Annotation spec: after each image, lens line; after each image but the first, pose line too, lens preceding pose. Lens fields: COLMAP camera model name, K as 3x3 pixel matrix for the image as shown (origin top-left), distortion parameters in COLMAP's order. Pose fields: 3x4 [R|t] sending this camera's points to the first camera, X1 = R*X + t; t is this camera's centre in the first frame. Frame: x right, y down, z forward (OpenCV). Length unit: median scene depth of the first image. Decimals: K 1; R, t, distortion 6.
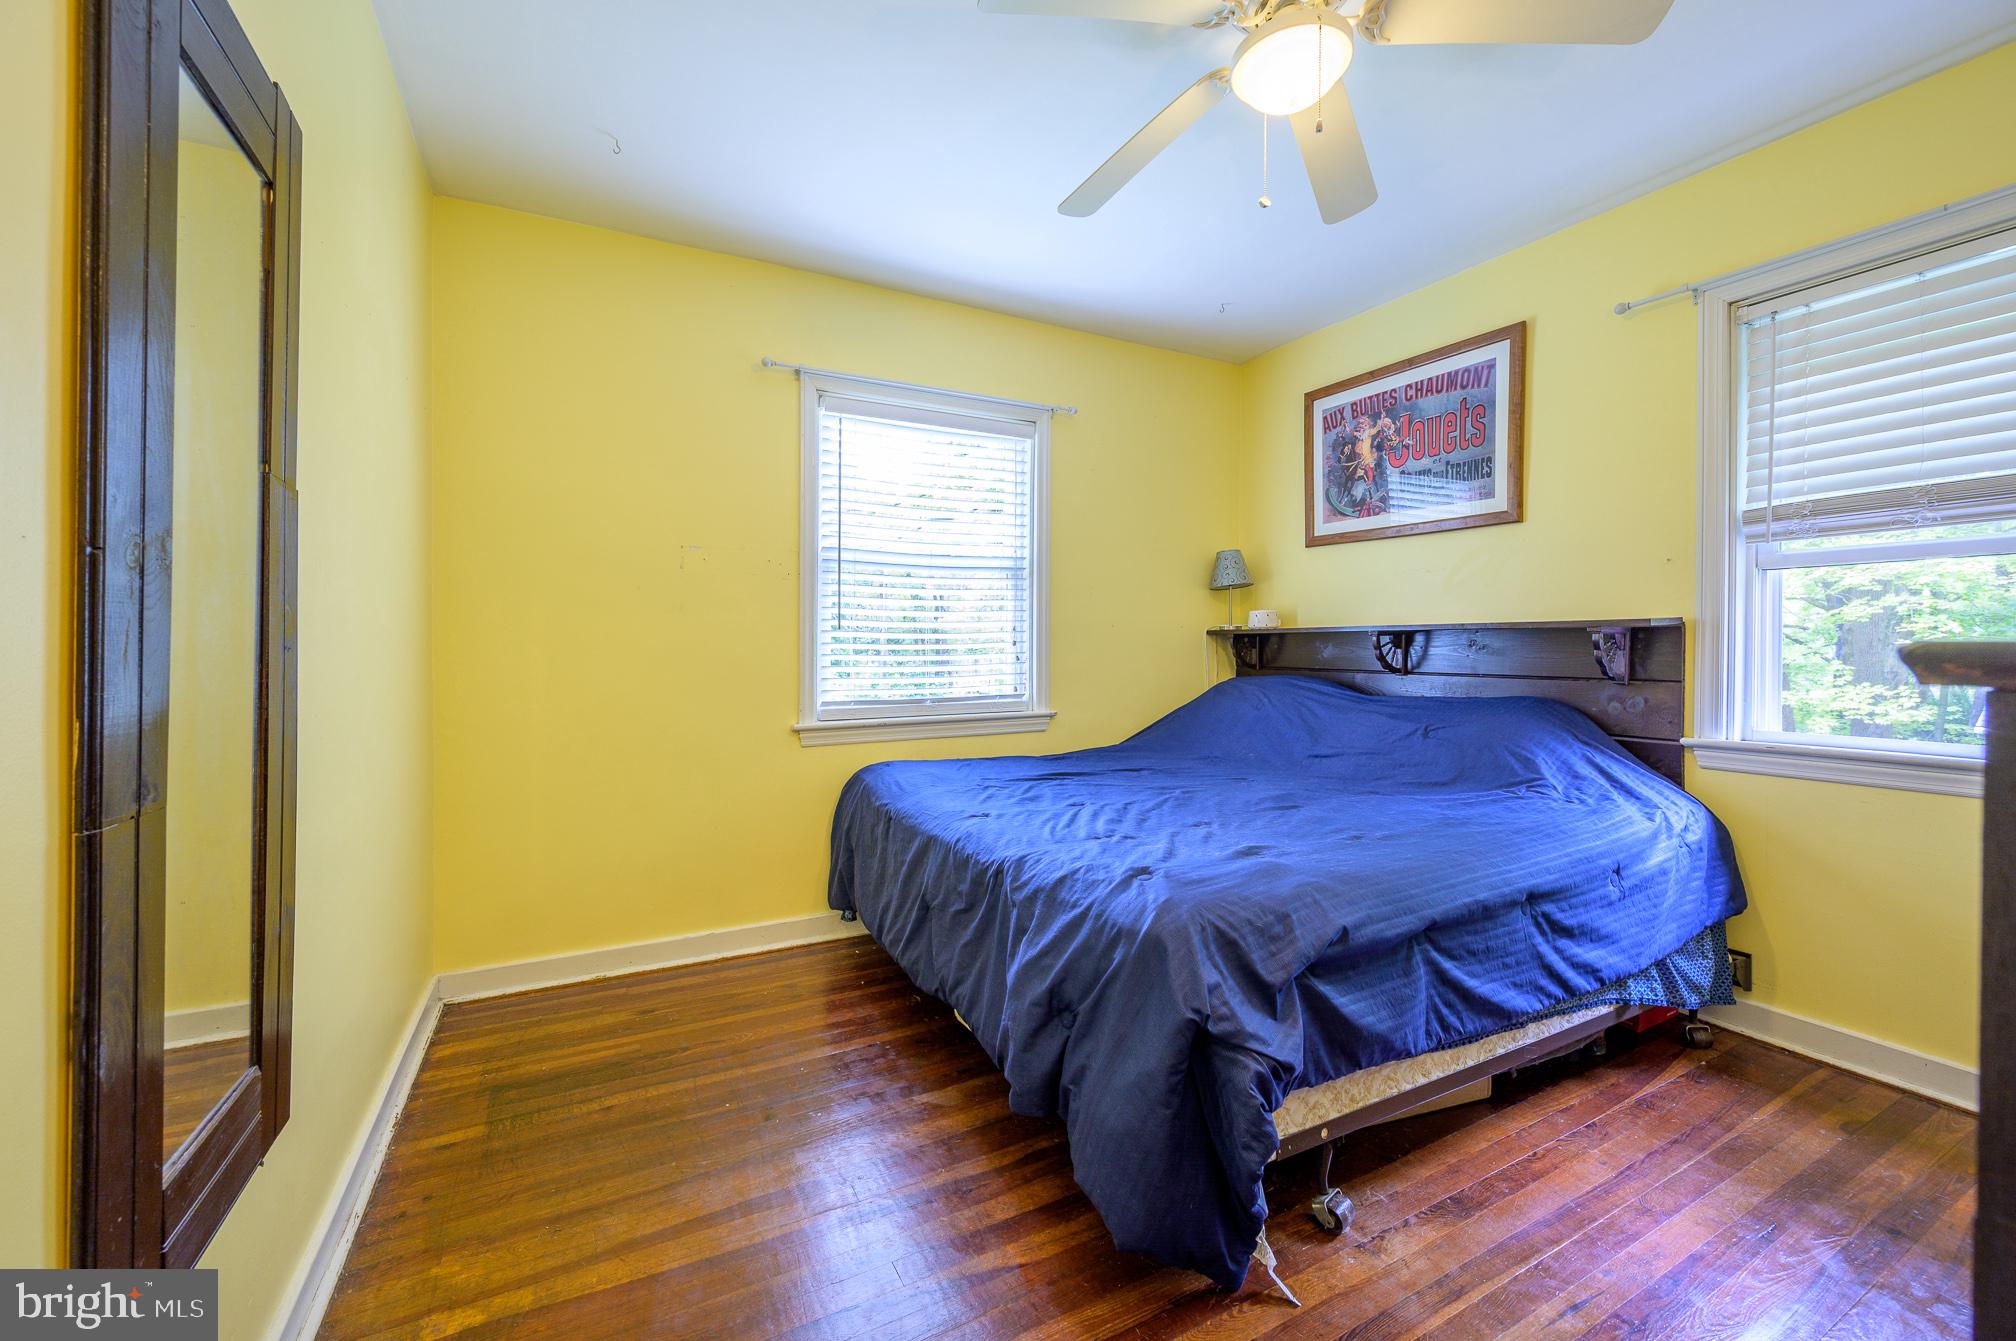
lens RADIAL K [[819.6, 0, 1012.7], [0, 819.6, 655.9], [0, 0, 1]] dist [-0.000180, -0.000381]
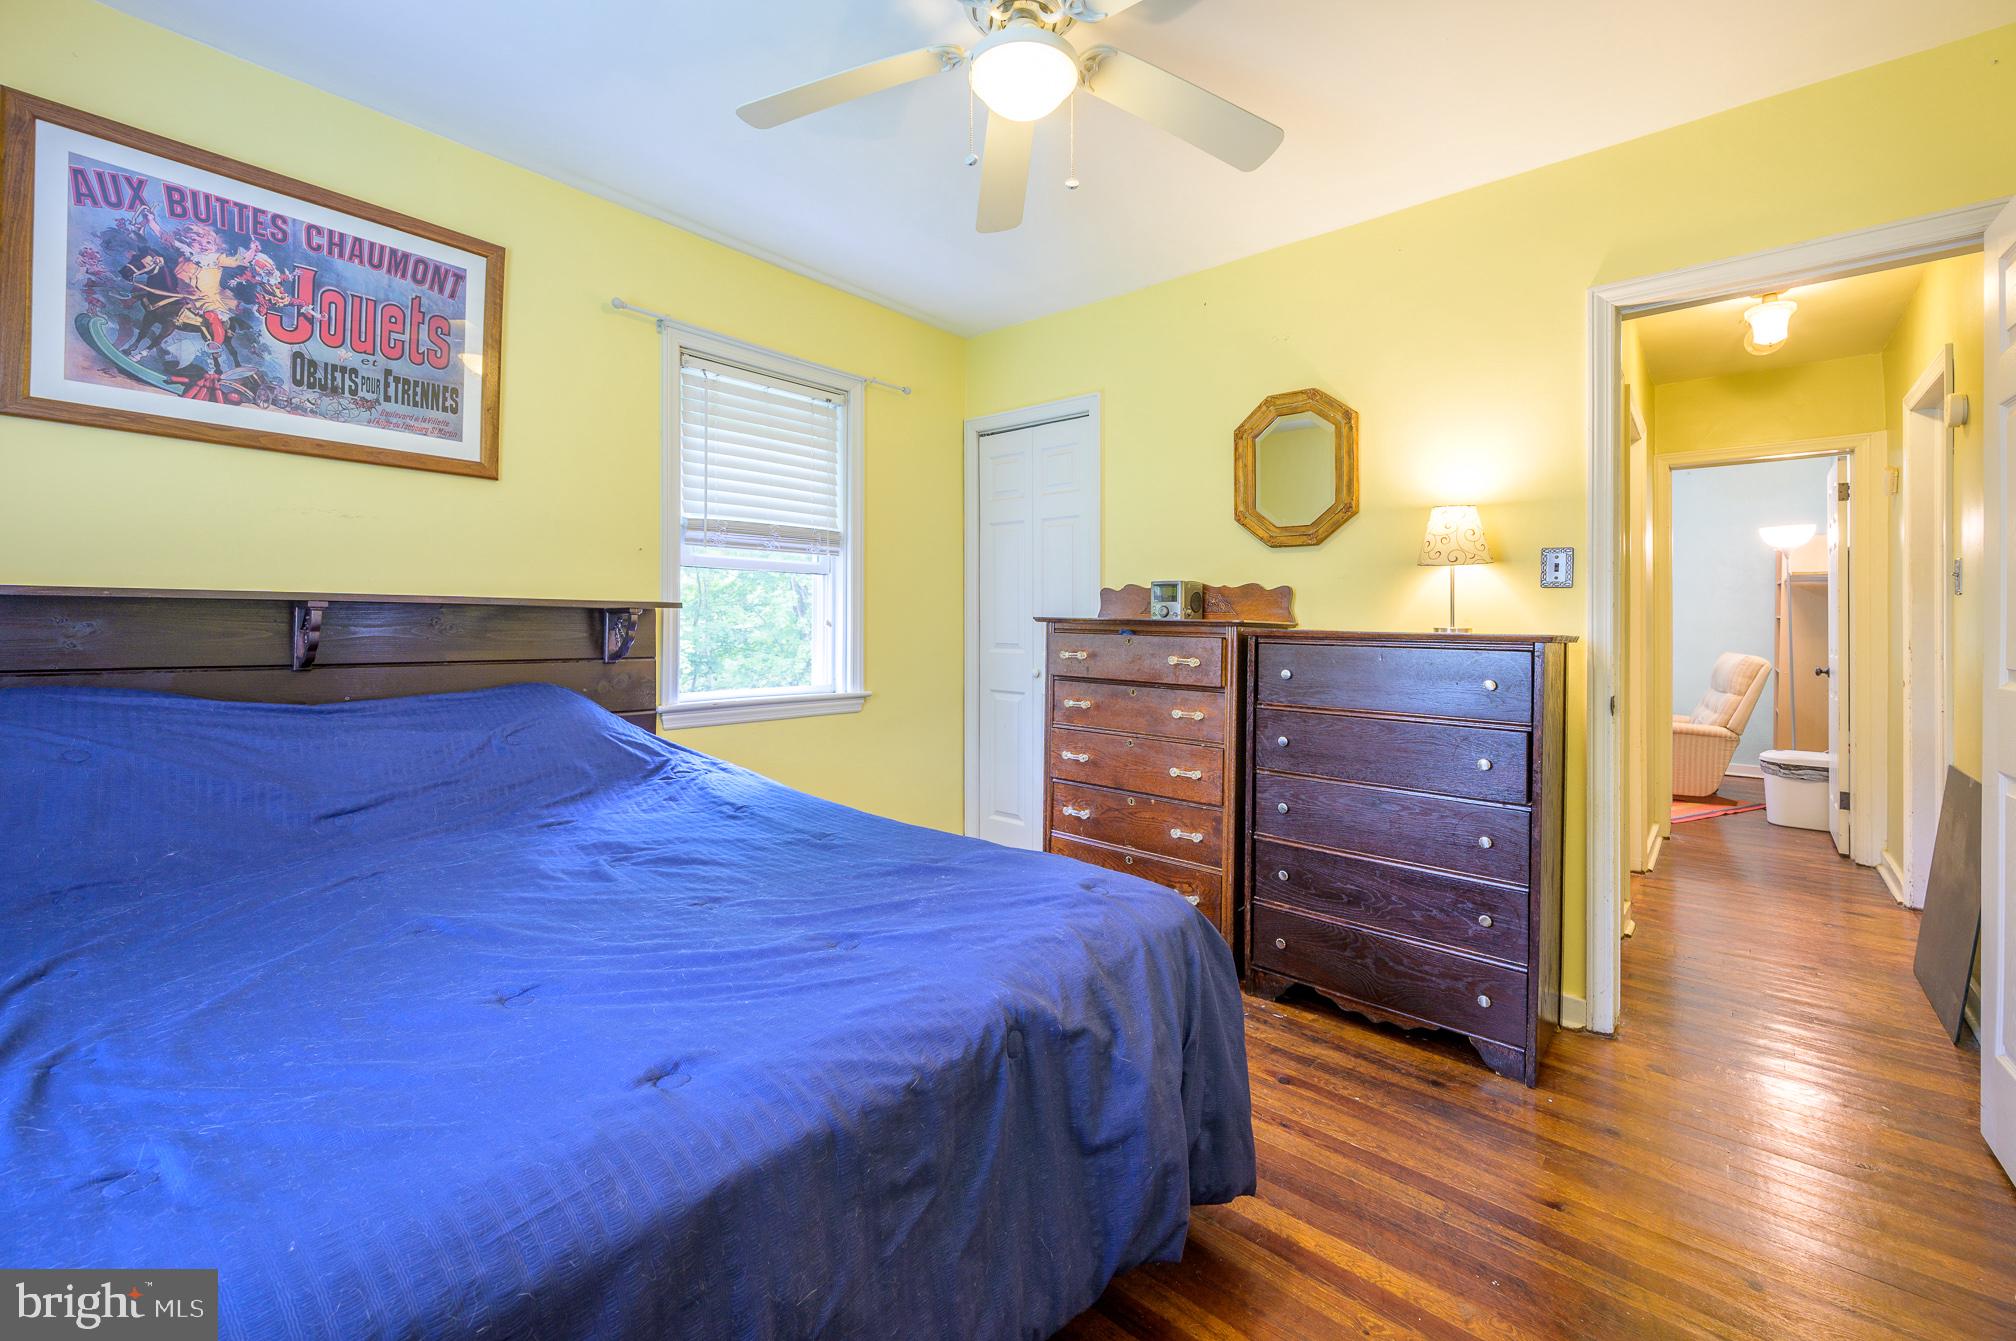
lens RADIAL K [[819.6, 0, 1028.0], [0, 819.6, 620.3], [0, 0, 1]] dist [-0.000180, -0.000381]
pose [[-0.358909, -0.000040, 0.933372, -0.331679], [-0.001355, 0.999999, -0.000478, -0.015906], [-0.933371, -0.001436, -0.358909, 0.699873]]
